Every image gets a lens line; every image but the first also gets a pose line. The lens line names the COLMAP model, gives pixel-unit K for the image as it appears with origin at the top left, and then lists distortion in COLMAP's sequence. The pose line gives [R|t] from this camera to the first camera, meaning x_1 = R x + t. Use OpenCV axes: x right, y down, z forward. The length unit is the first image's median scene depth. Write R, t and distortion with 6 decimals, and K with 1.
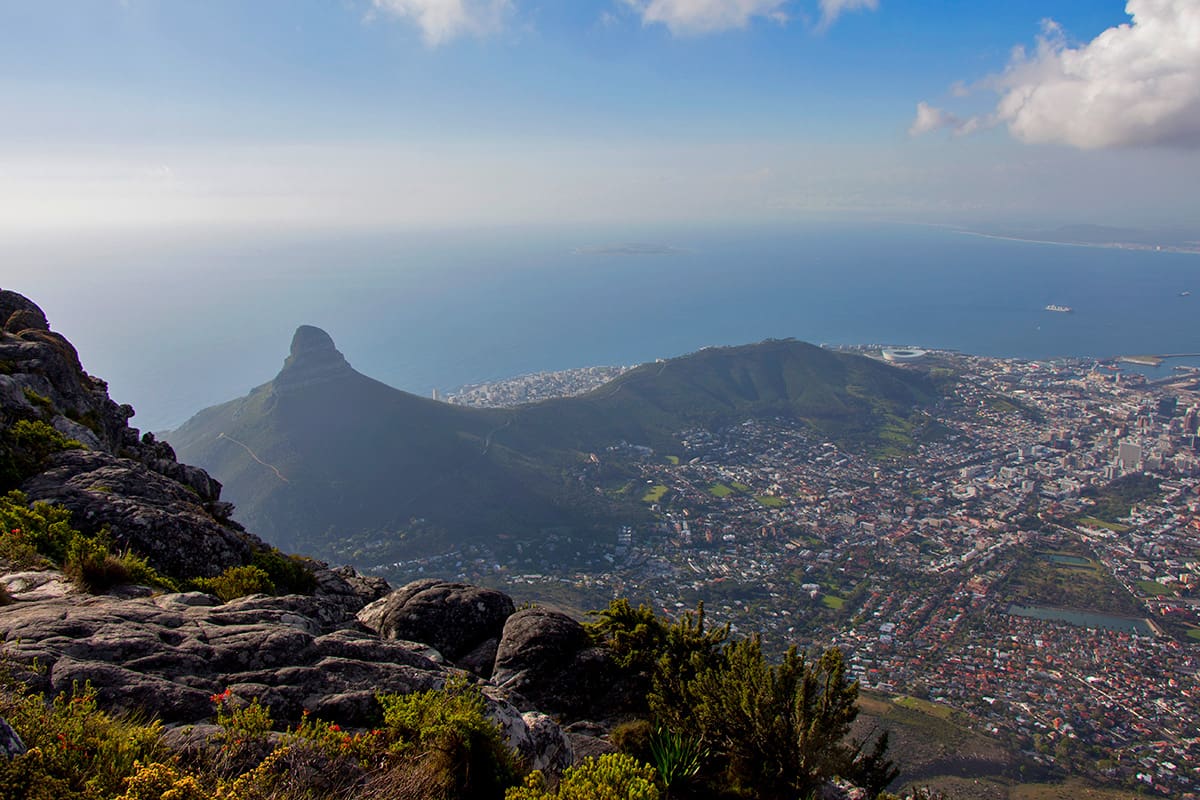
lens RADIAL K [[1024.6, 0, 596.7], [0, 1024.6, 399.1], [0, 0, 1]] dist [-0.009363, 0.024887]
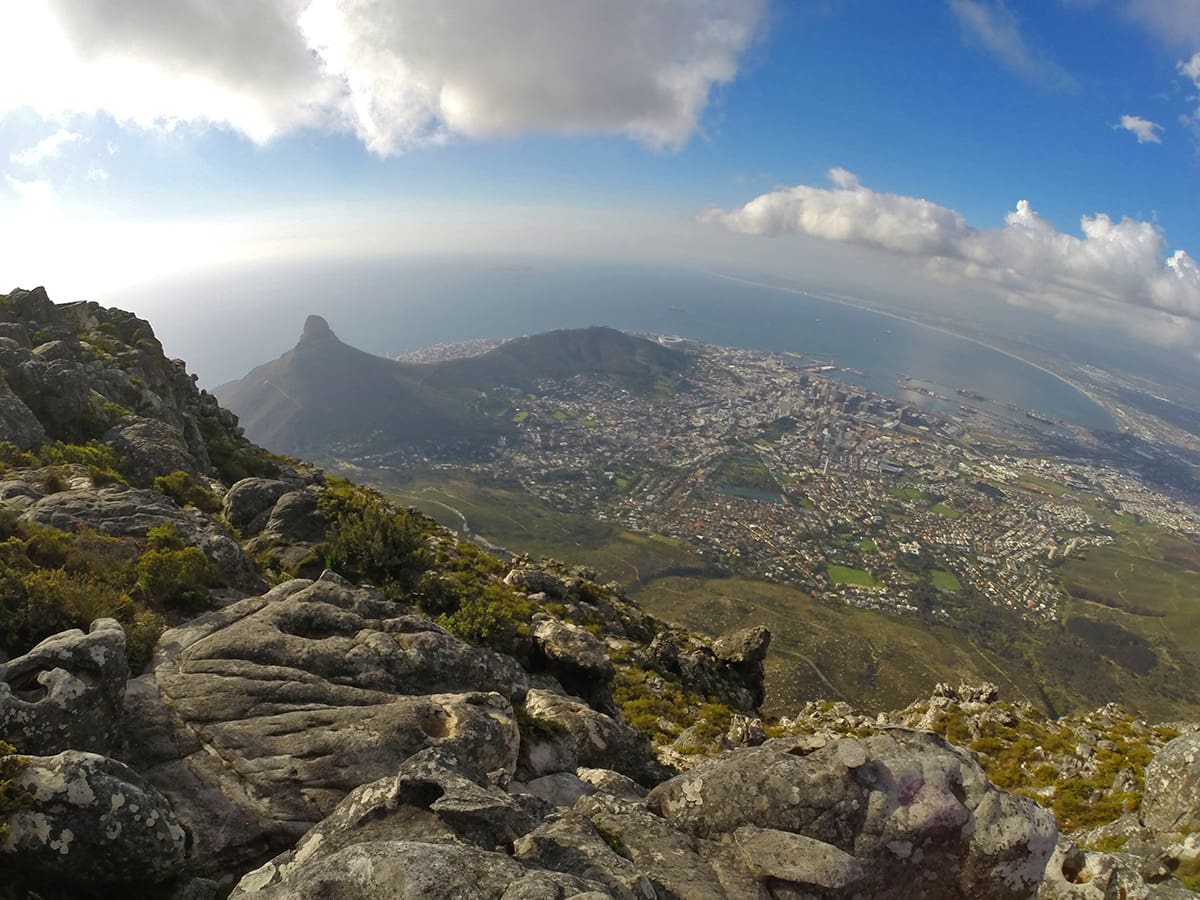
lens RADIAL K [[880.6, 0, 600.6], [0, 880.6, 448.5], [0, 0, 1]] dist [0.002759, 0.001017]
pose [[0.988183, 0.020818, 0.151860, -0.032724], [-0.046572, 0.984675, 0.168064, -0.109770], [-0.146034, -0.173150, 0.974009, -0.446761]]
